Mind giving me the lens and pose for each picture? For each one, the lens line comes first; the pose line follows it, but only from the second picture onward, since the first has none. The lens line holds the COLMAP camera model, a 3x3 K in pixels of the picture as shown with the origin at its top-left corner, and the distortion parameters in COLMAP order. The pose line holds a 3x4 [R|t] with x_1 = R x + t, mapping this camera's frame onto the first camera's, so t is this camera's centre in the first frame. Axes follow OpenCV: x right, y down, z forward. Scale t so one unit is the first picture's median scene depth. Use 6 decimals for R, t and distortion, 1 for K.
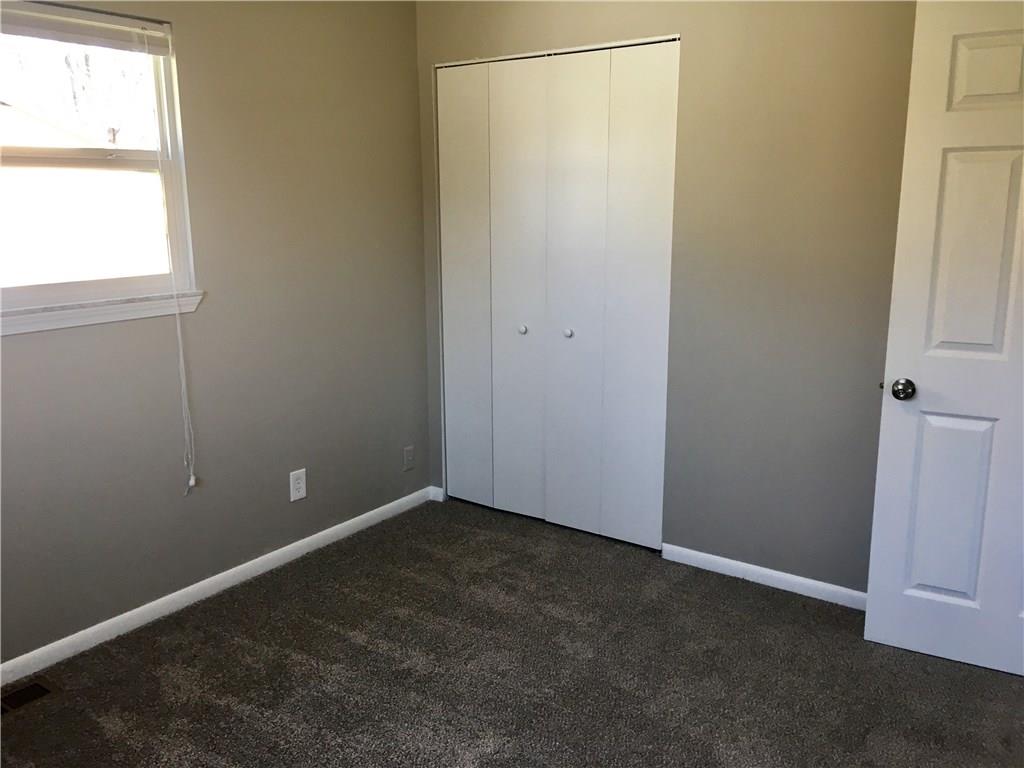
lens RADIAL K [[859.4, 0, 508.4], [0, 859.4, 382.5], [0, 0, 1]] dist [0.075045, -0.095210]
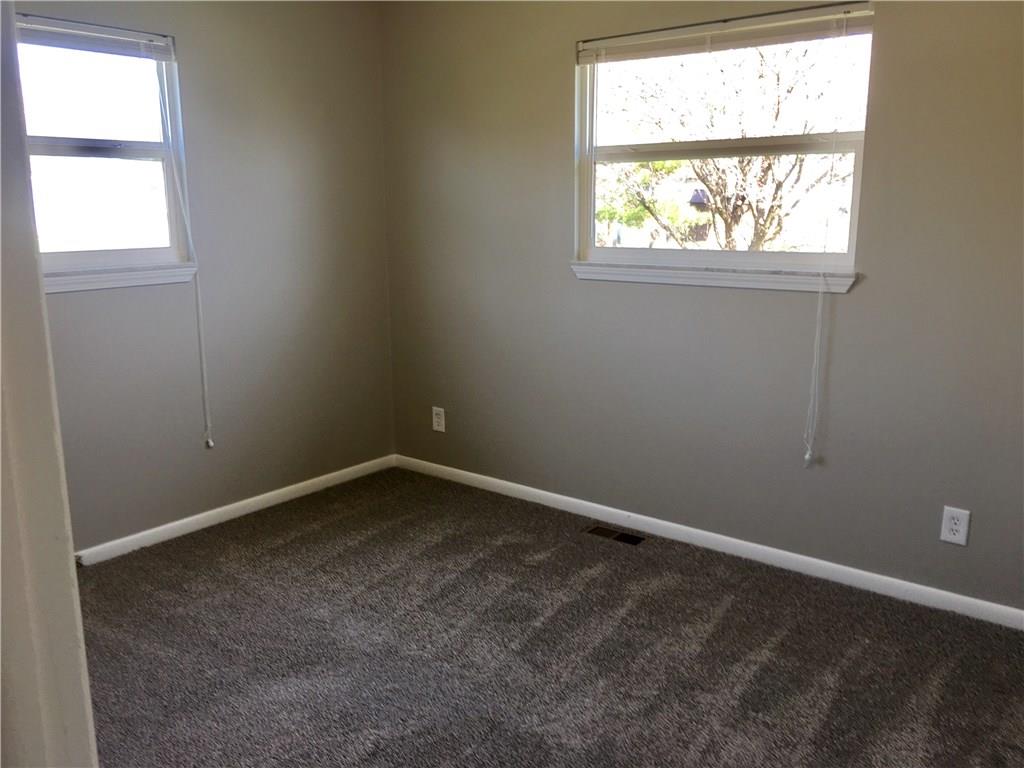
lens RADIAL K [[859.4, 0, 508.4], [0, 859.4, 382.5], [0, 0, 1]] dist [0.075045, -0.095210]
pose [[-0.041253, 0.216026, -0.975516, 0.659450], [-0.202902, 0.954192, 0.219884, -0.128110], [0.978330, 0.207005, 0.004469, 0.660907]]
